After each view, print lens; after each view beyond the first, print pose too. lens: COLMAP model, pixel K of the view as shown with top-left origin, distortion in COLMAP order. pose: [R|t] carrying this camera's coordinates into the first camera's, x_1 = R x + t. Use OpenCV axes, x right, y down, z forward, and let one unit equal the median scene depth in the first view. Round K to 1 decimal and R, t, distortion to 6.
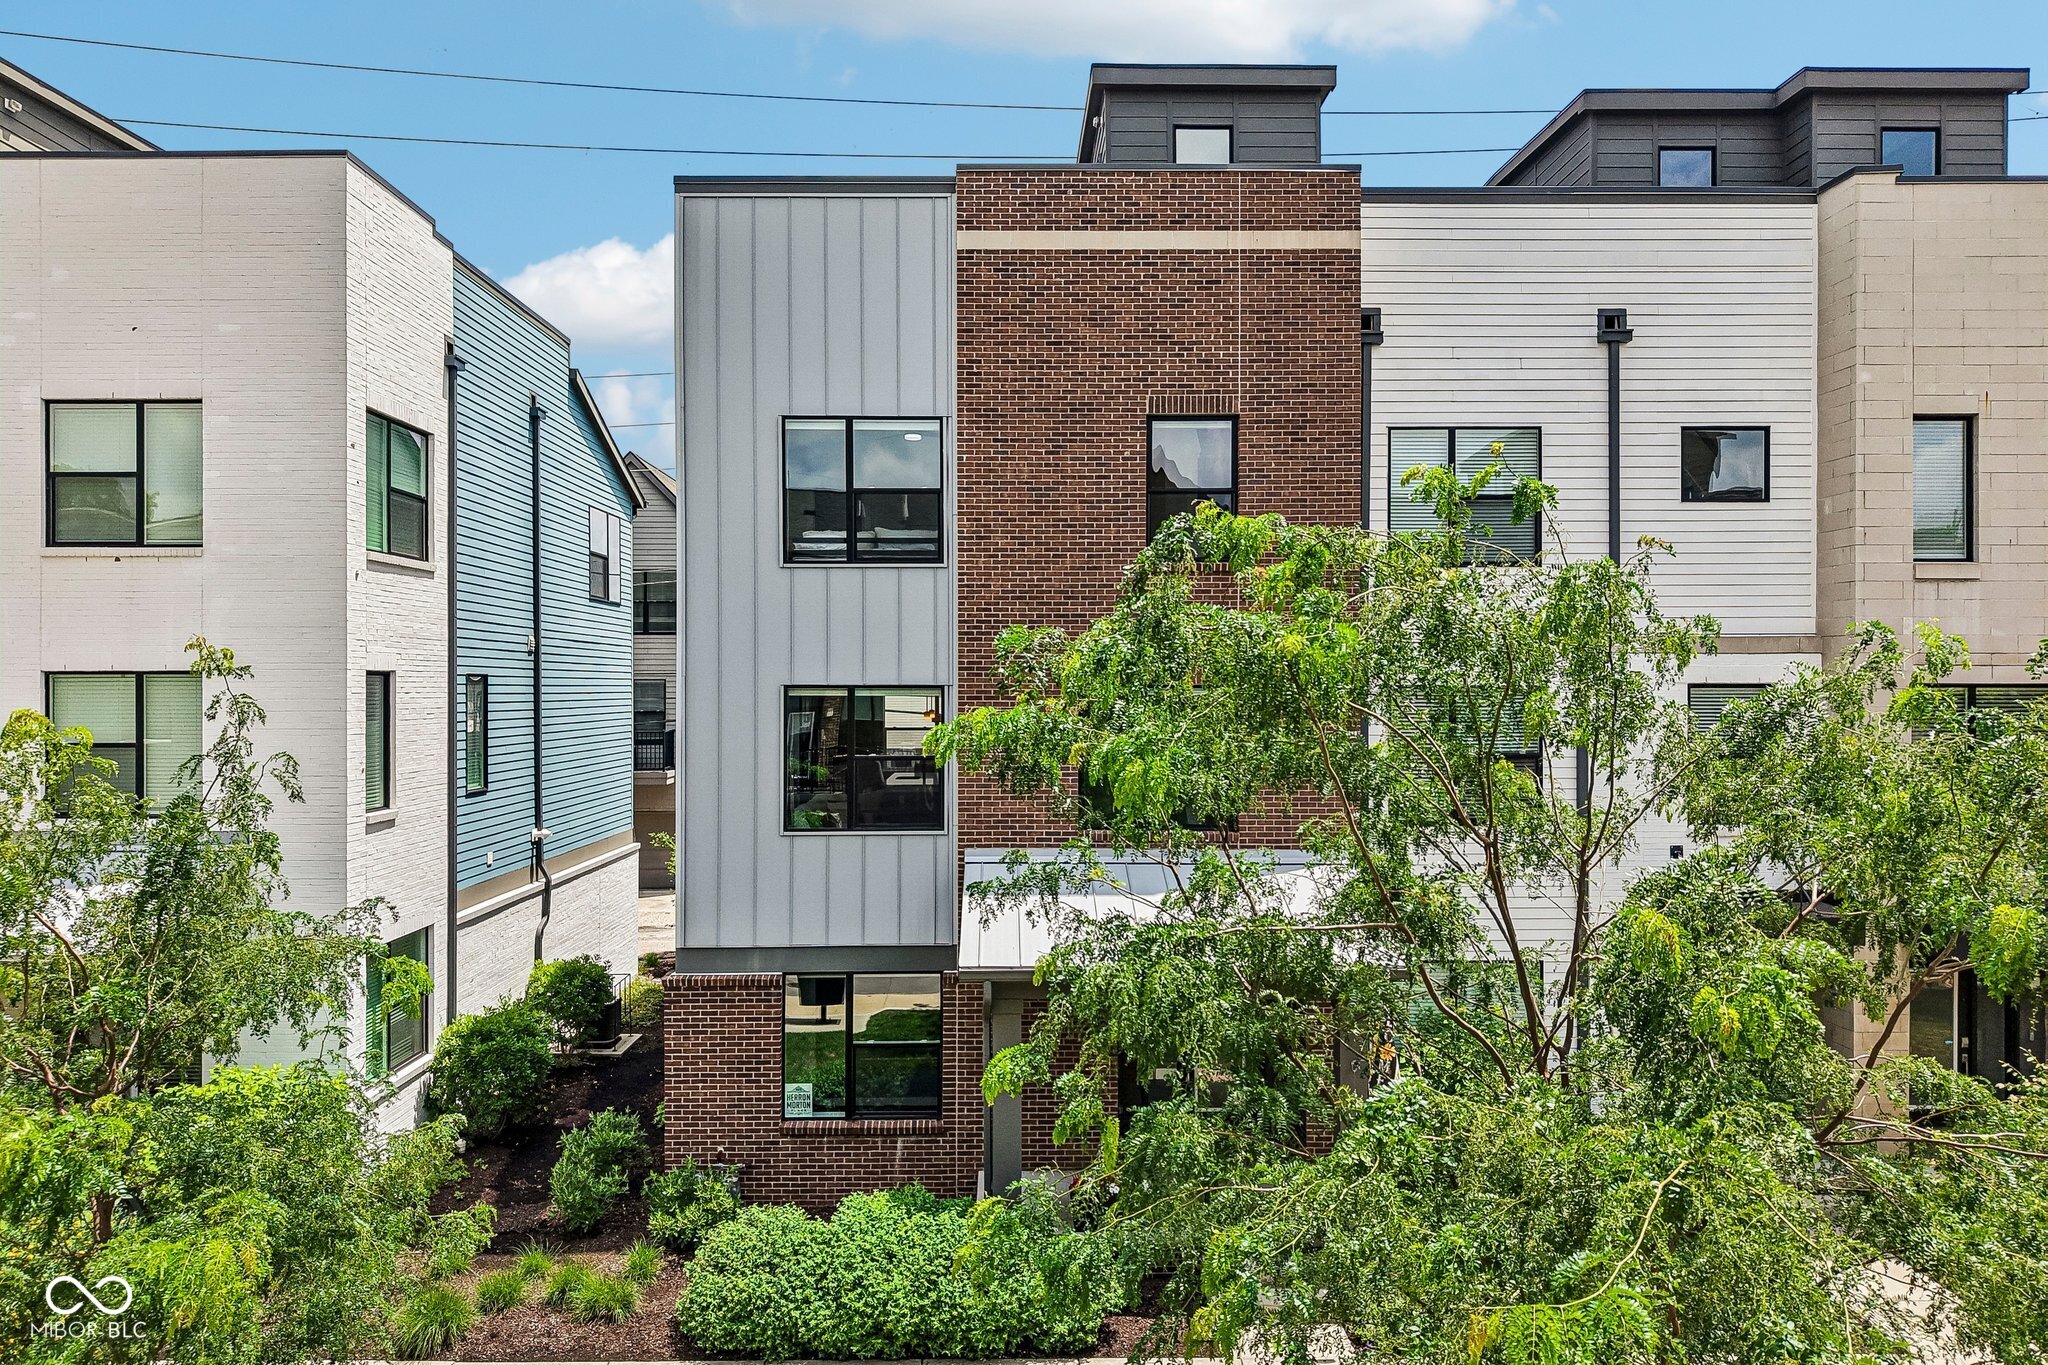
lens RADIAL K [[1374.8, 0, 1024.0], [0, 1374.8, 682.5], [0, 0, 1]] dist [0.018175, -0.004299]
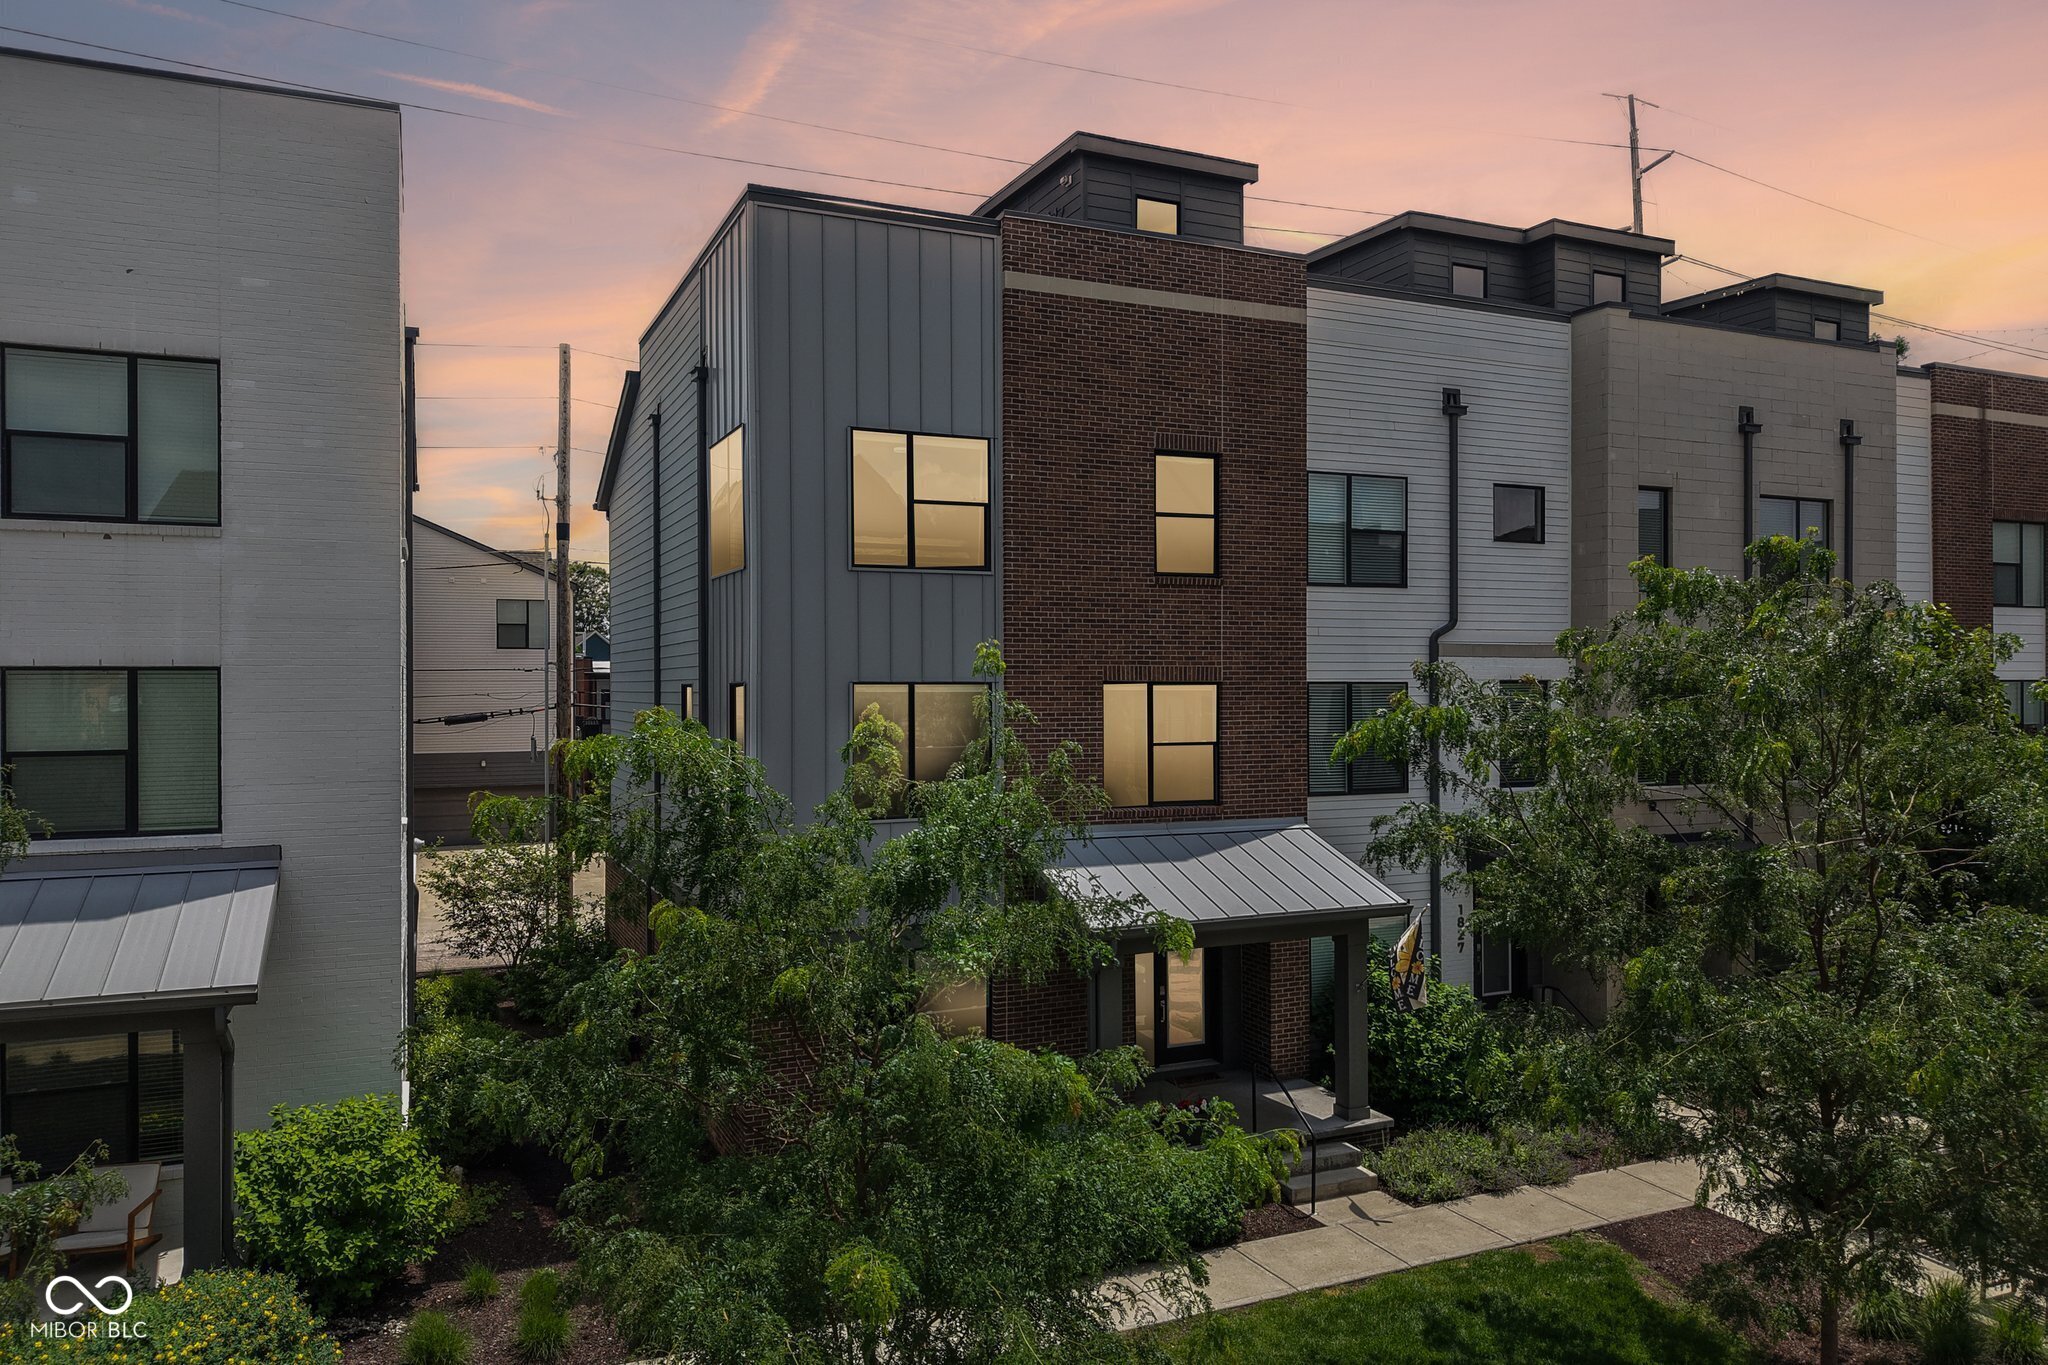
lens RADIAL K [[1365.2, 0, 1024.0], [0, 1365.2, 682.5], [0, 0, 1]] dist [0.029780, -0.000070]
pose [[0.917243, -0.000888, 0.398326, -0.455152], [-0.000986, 0.999989, 0.004501, -0.002528], [-0.398326, -0.004522, 0.917233, -0.014139]]
